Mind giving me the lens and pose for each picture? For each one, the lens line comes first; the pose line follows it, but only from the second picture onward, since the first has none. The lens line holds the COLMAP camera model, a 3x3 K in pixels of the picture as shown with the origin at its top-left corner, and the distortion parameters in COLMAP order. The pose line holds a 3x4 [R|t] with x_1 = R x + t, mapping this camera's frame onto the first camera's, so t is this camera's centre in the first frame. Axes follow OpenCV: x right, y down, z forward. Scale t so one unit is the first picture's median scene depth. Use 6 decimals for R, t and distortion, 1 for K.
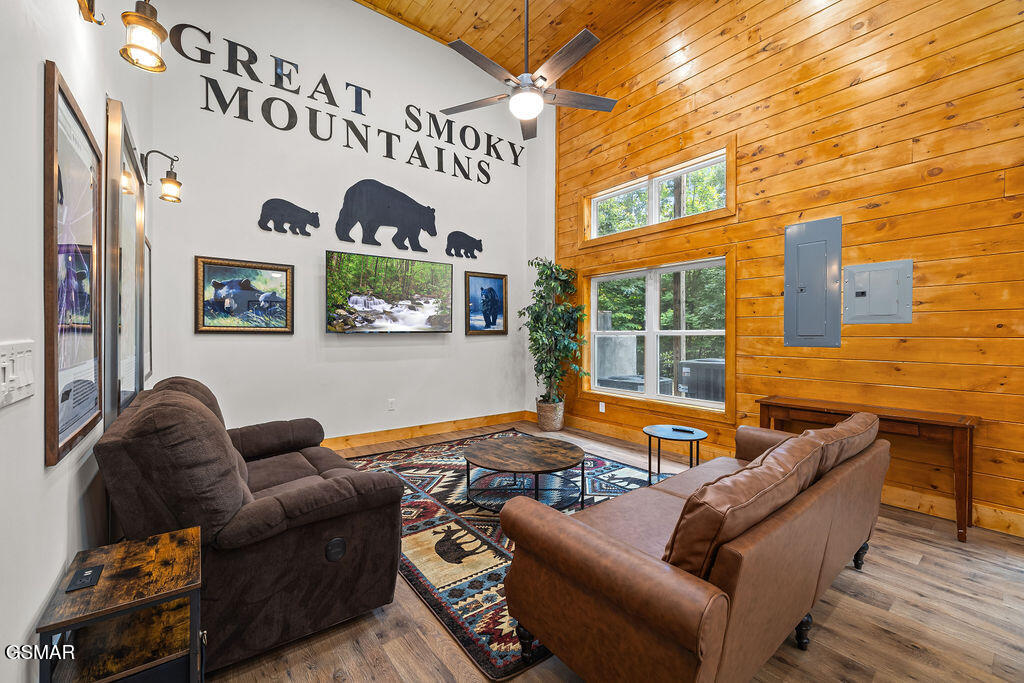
lens RADIAL K [[410.7, 0, 512.2], [0, 410.7, 336.0], [0, 0, 1]] dist [-0.008345, 0.000179]
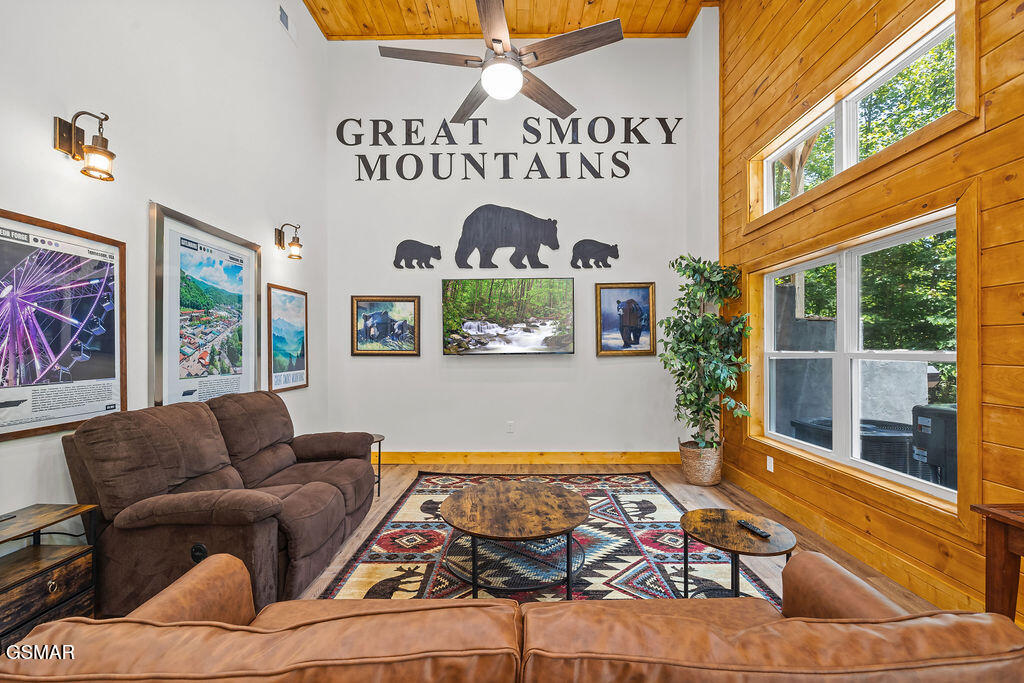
lens RADIAL K [[416.5, 0, 511.7], [0, 416.5, 350.1], [0, 0, 1]] dist [-0.008917, 0.000148]
pose [[0.784798, -0.005036, -0.619732, 0.340822], [0.002388, 0.999984, -0.005102, -0.013033], [0.619747, 0.002524, 0.784797, 0.221104]]
